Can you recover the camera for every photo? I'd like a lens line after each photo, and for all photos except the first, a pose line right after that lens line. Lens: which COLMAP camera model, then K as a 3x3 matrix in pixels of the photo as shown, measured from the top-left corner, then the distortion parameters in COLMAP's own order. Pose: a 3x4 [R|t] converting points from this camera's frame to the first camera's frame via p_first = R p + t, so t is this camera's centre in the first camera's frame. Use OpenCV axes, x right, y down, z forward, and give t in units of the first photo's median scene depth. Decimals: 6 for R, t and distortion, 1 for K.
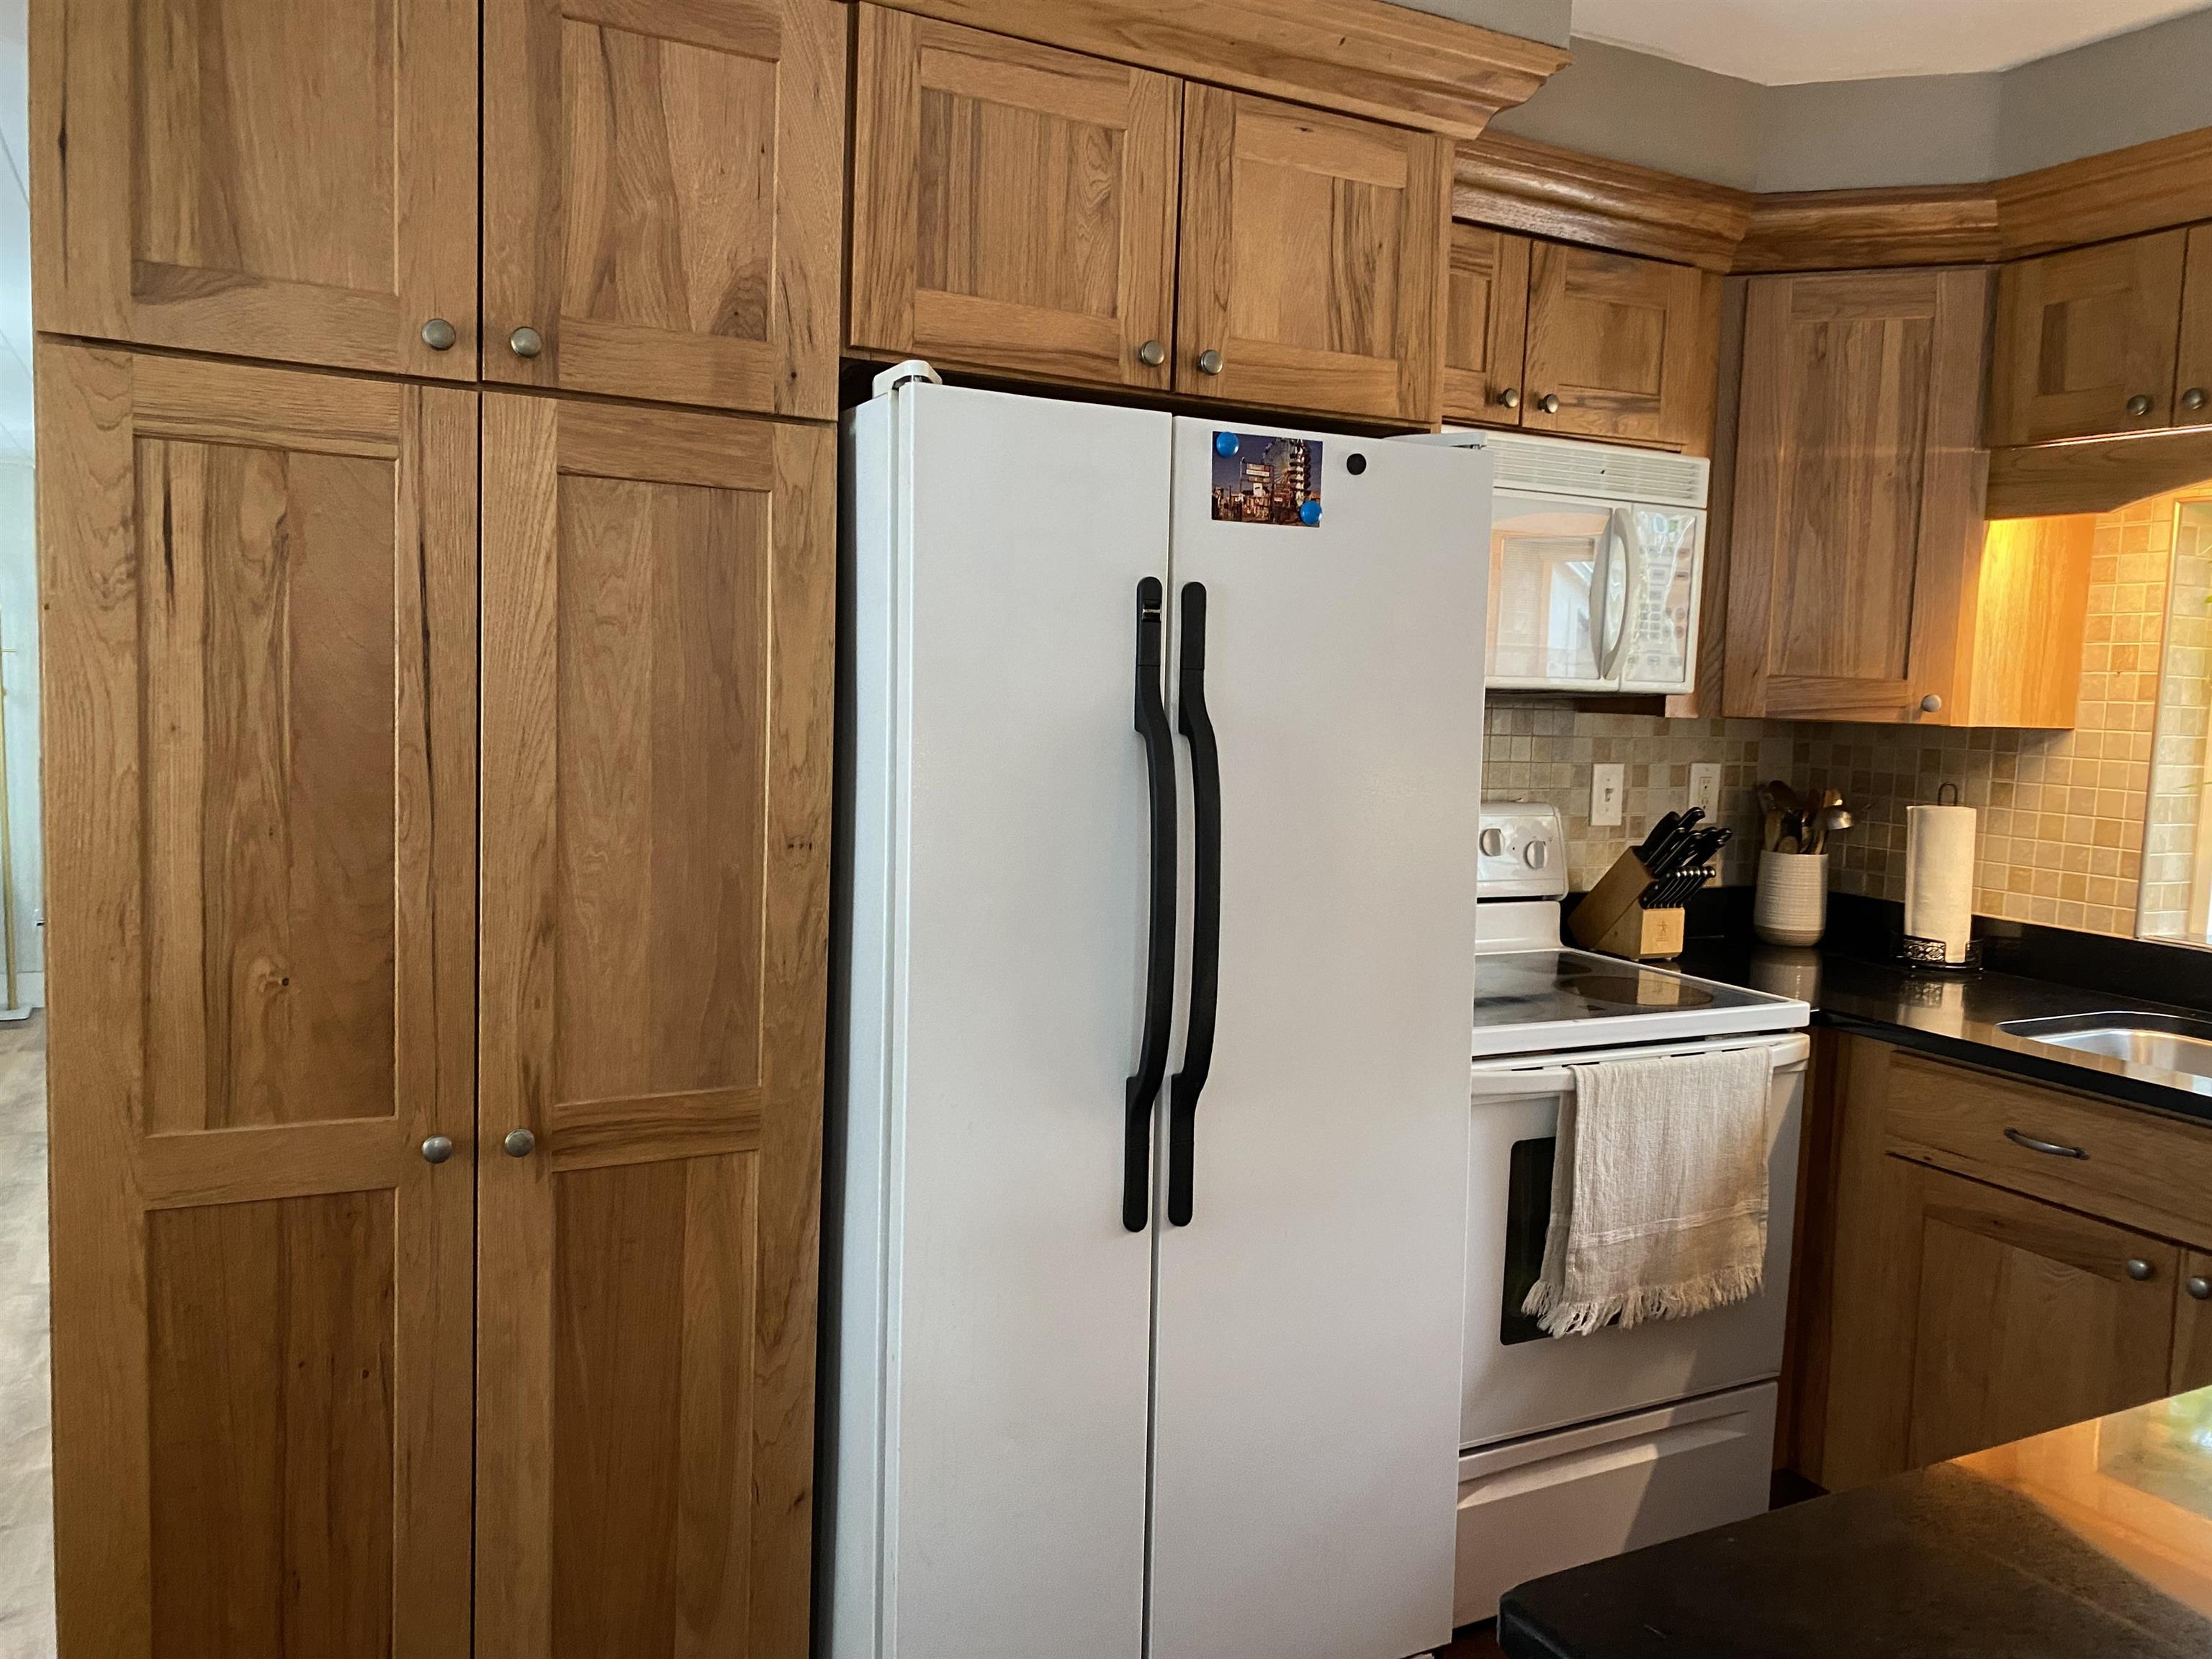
lens RADIAL K [[1683.9, 0, 1098.6], [0, 1683.9, 823.6], [0, 0, 1]] dist [0.034794, -0.039103]
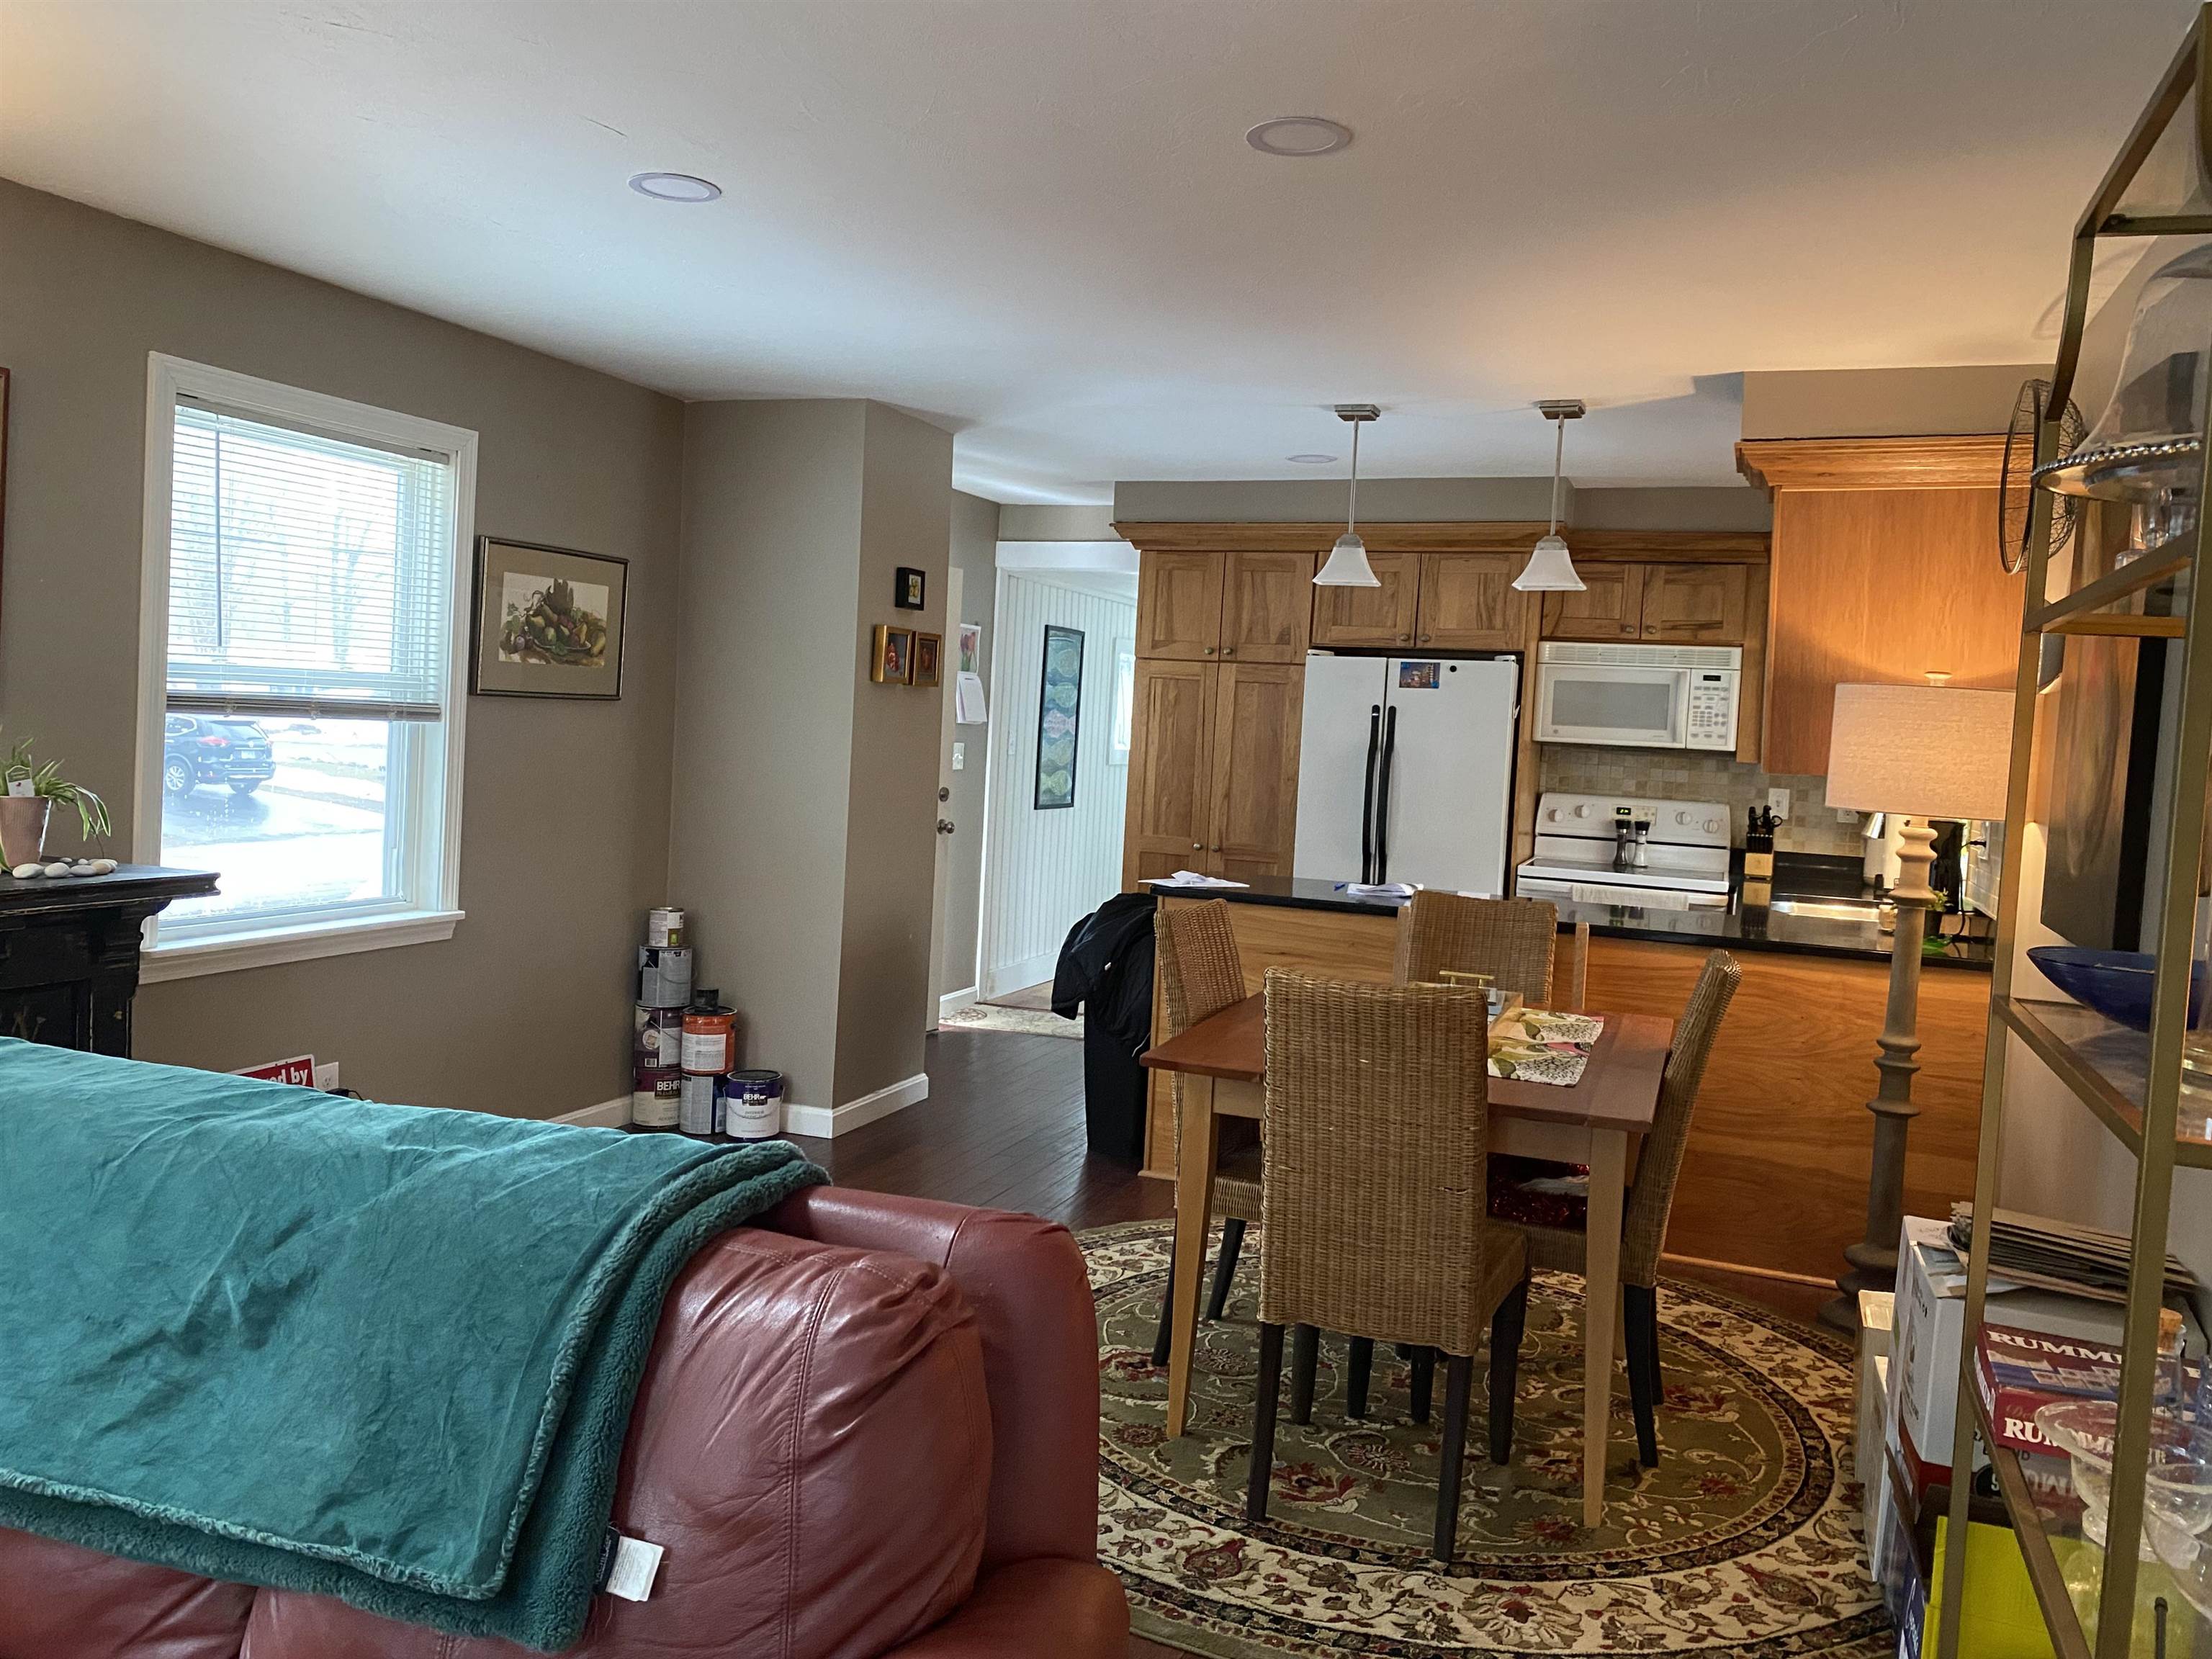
lens RADIAL K [[1683.9, 0, 1044.8], [0, 1683.9, 826.7], [0, 0, 1]] dist [0.034794, -0.039103]
pose [[0.635541, 0.045884, -0.770702, 1.620620], [-0.094111, 0.995393, -0.018345, 0.163476], [0.766310, 0.084191, 0.636931, -1.213928]]
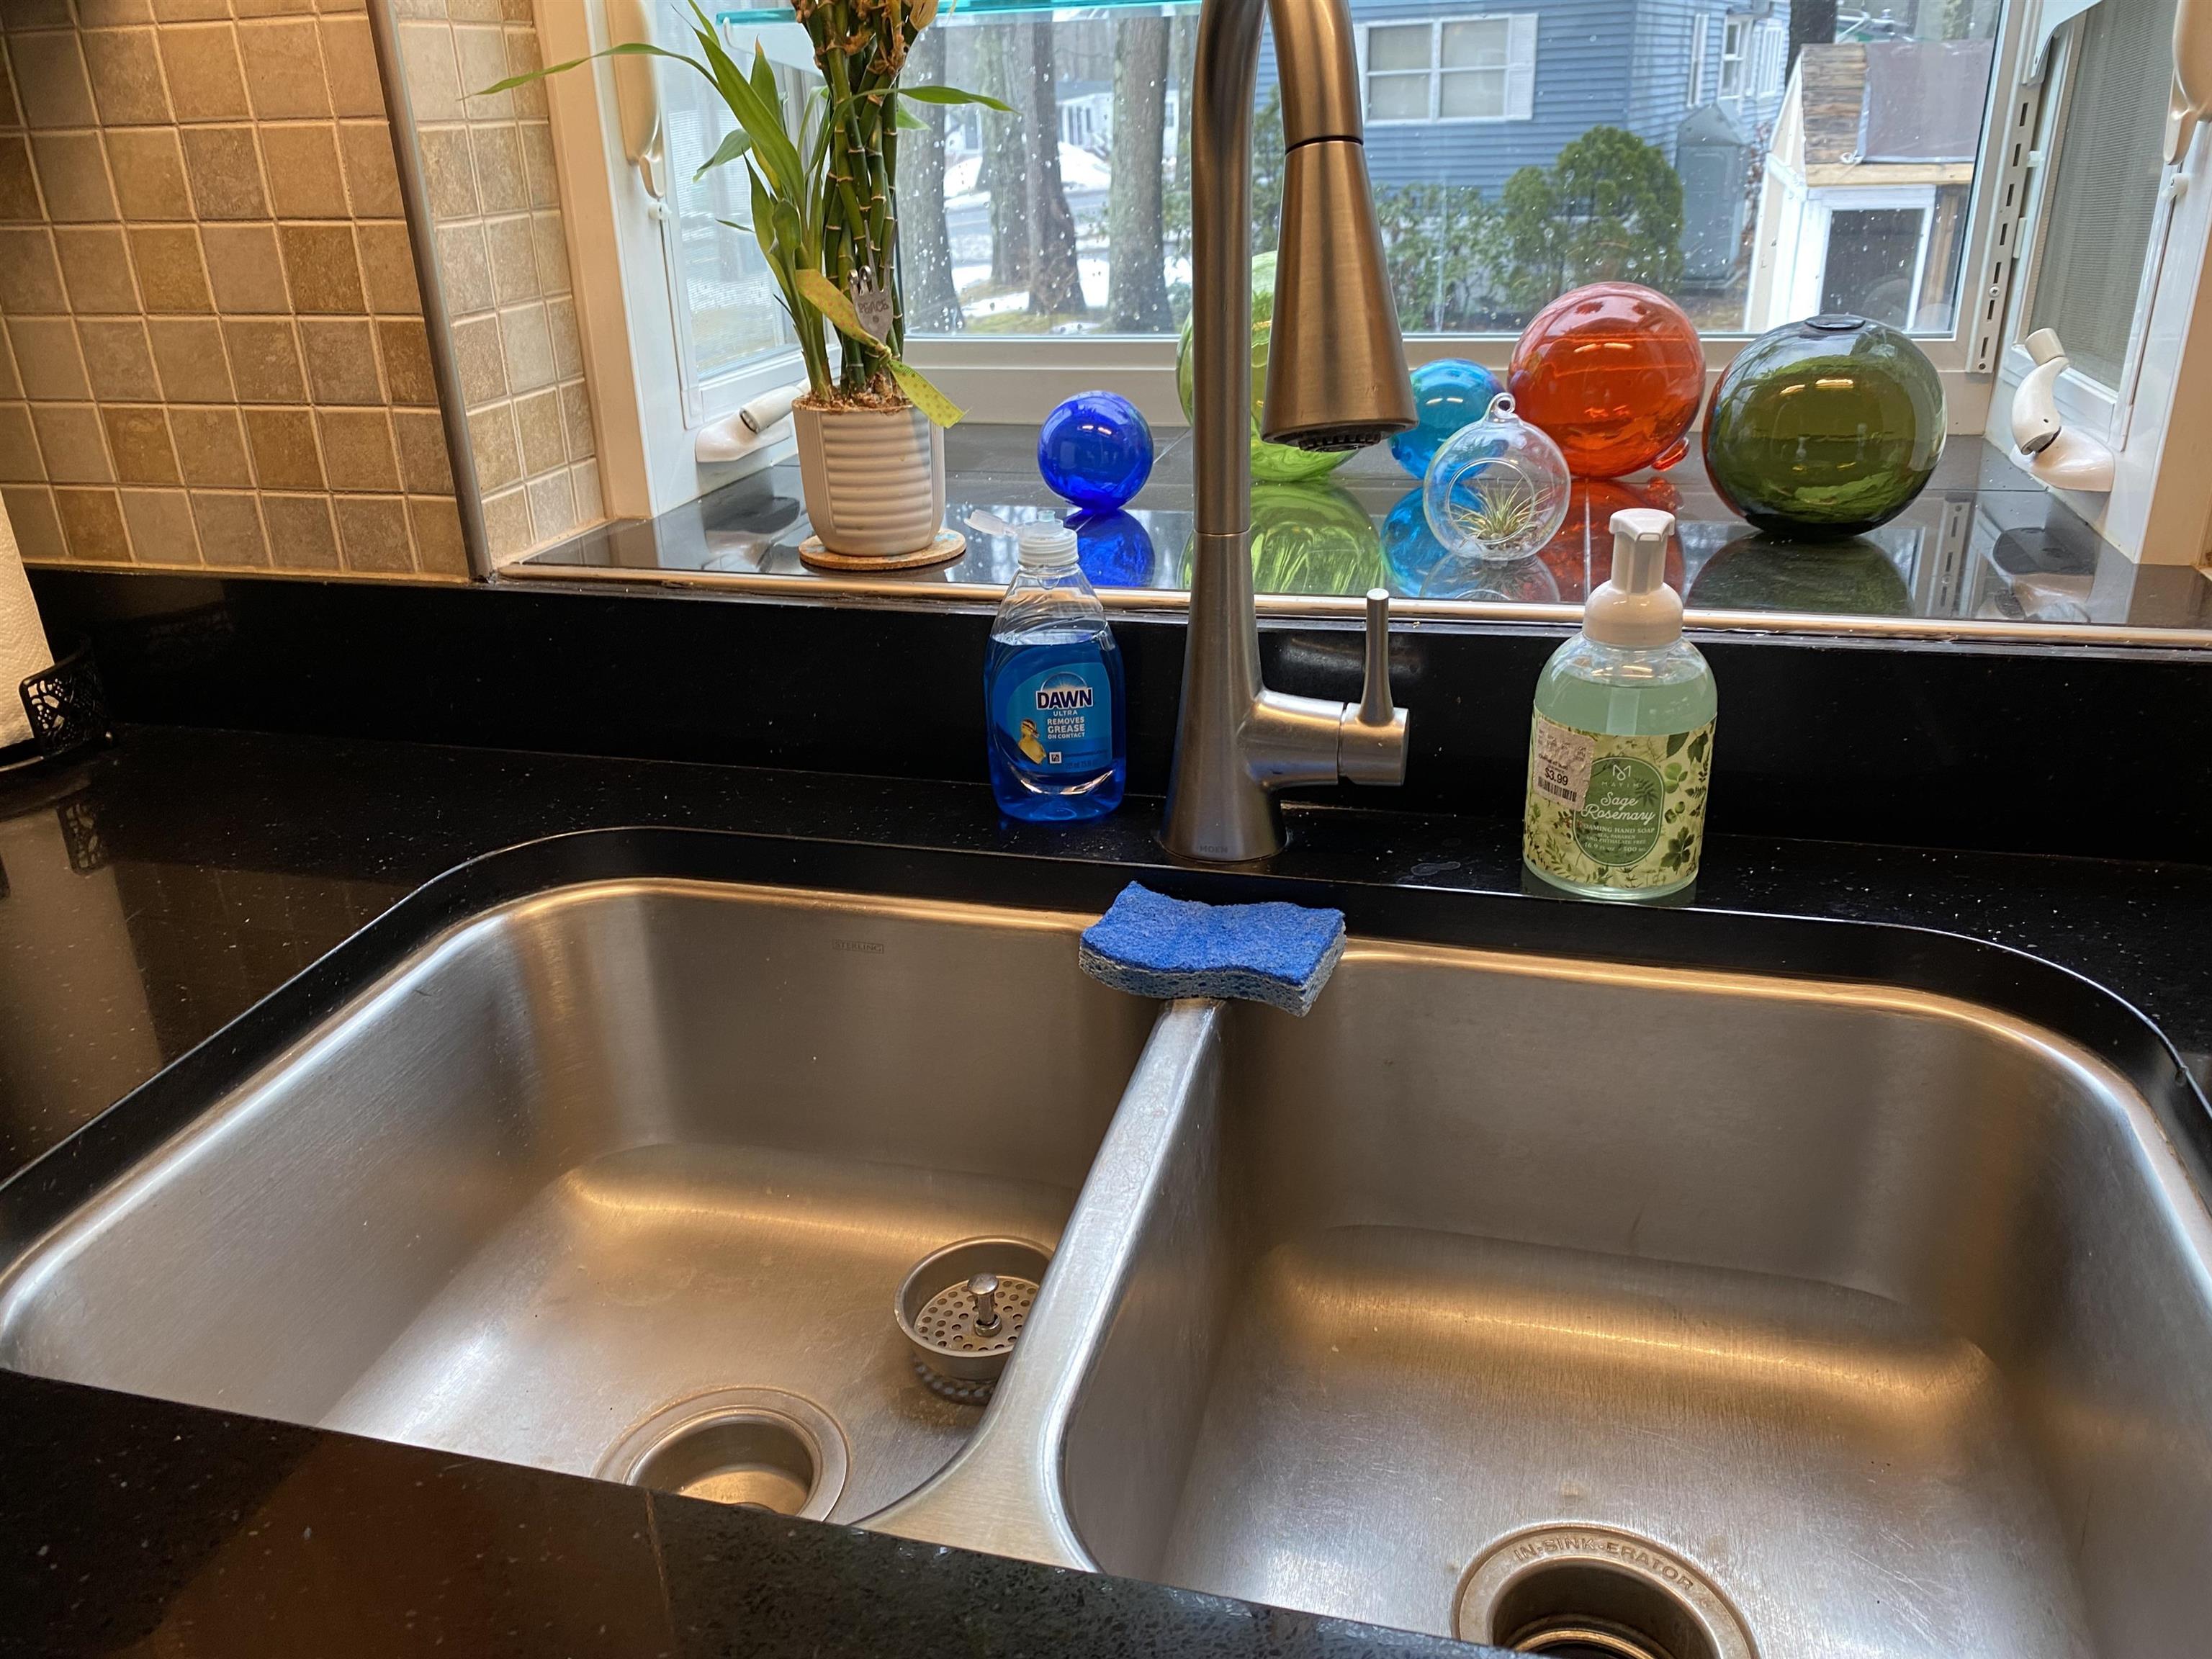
lens RADIAL K [[1683.9, 0, 1094.9], [0, 1683.9, 820.0], [0, 0, 1]] dist [0.034794, -0.039103]
pose [[0.666581, -0.346137, 0.660196, 0.490361], [0.124954, 0.925008, 0.358814, 0.005633], [-0.734885, -0.156684, 0.659844, 0.733487]]
